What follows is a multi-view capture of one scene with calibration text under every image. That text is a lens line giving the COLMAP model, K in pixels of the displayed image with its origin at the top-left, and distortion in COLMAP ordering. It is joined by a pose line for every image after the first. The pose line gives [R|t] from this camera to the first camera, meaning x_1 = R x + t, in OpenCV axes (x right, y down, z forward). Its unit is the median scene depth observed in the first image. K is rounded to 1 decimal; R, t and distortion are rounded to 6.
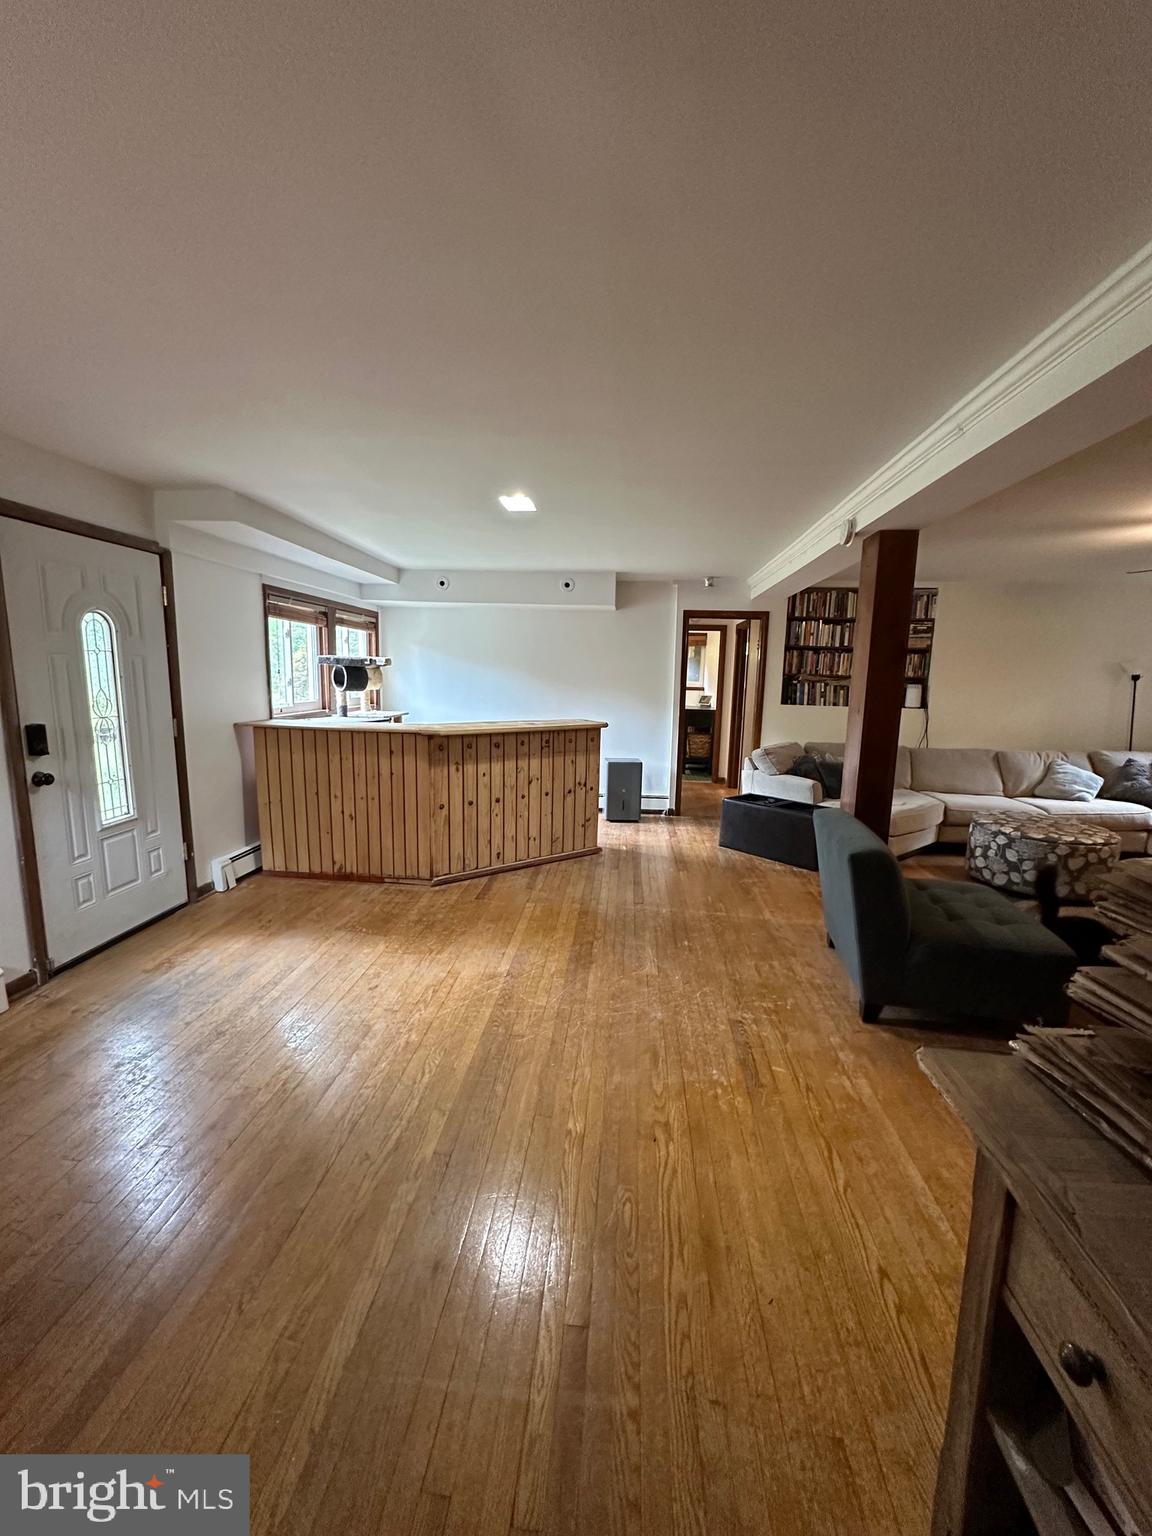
lens RADIAL K [[612.8, 0, 575.1], [0, 612.8, 767.6], [0, 0, 1]] dist [0.002795, 0.000282]
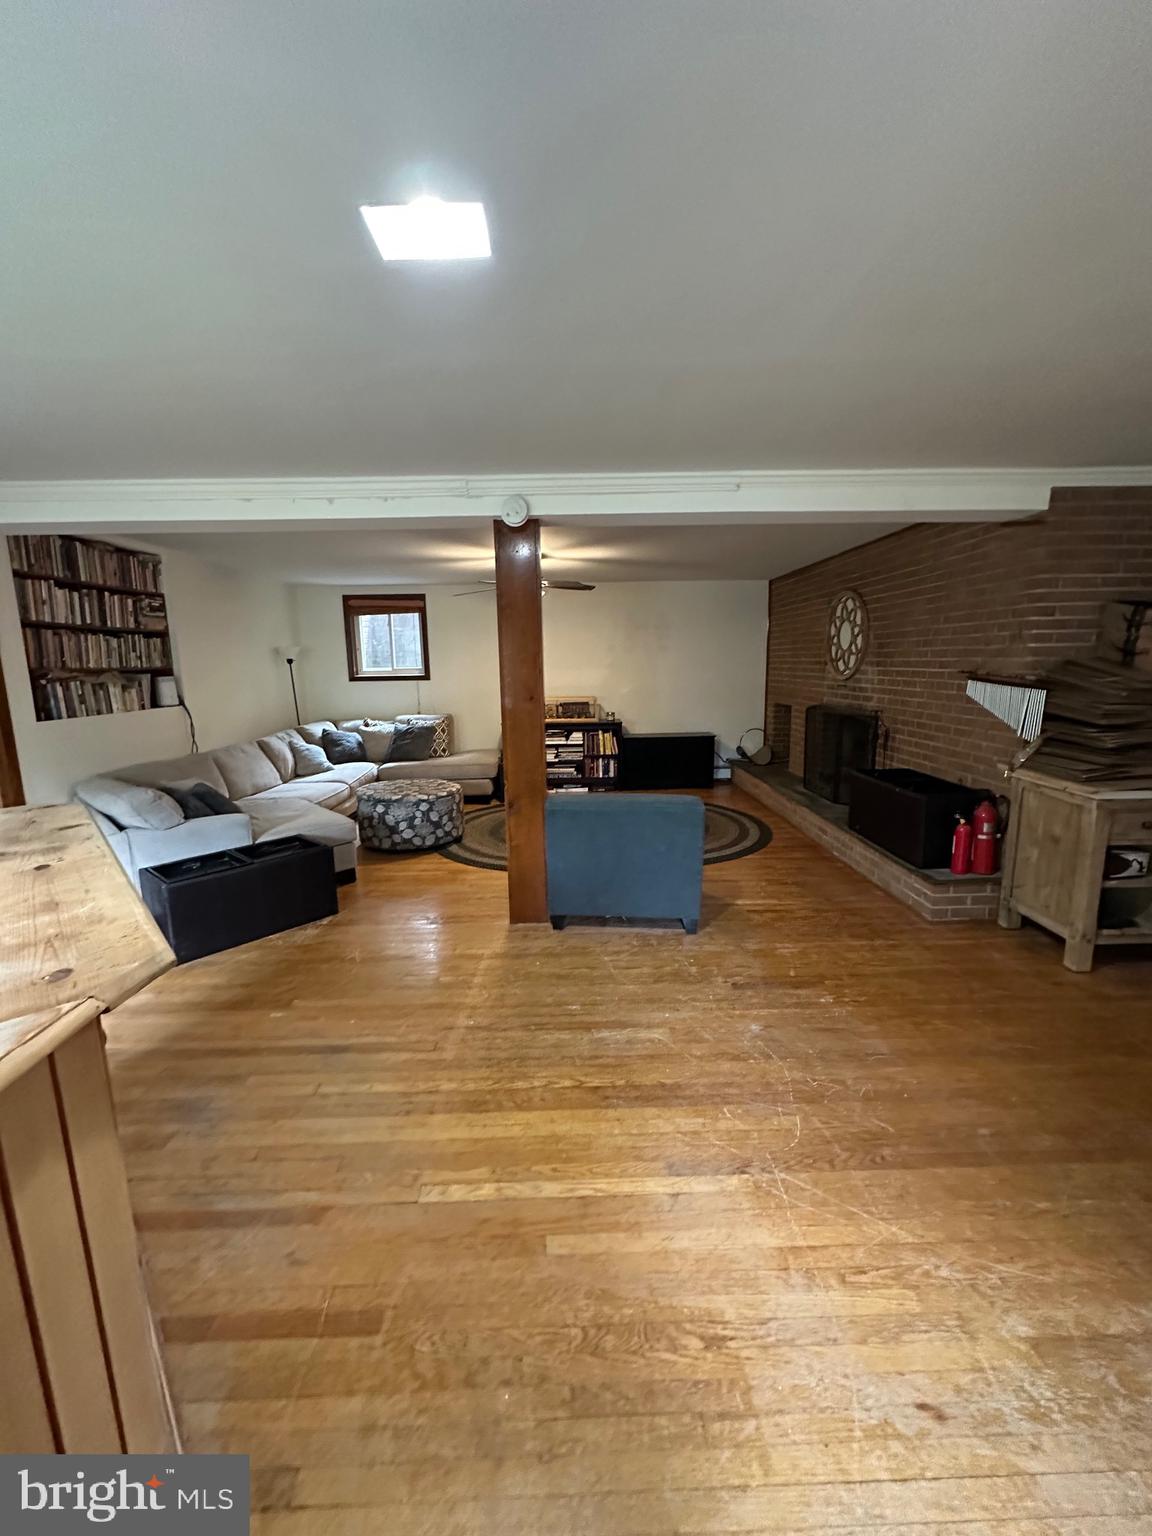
lens RADIAL K [[612.8, 0, 575.9], [0, 612.8, 765.7], [0, 0, 1]] dist [0.002795, 0.000282]
pose [[-0.111741, -0.191198, 0.975170, -0.410763], [0.164962, 0.964132, 0.207936, -0.138961], [-0.979950, 0.184101, -0.076193, 0.767701]]
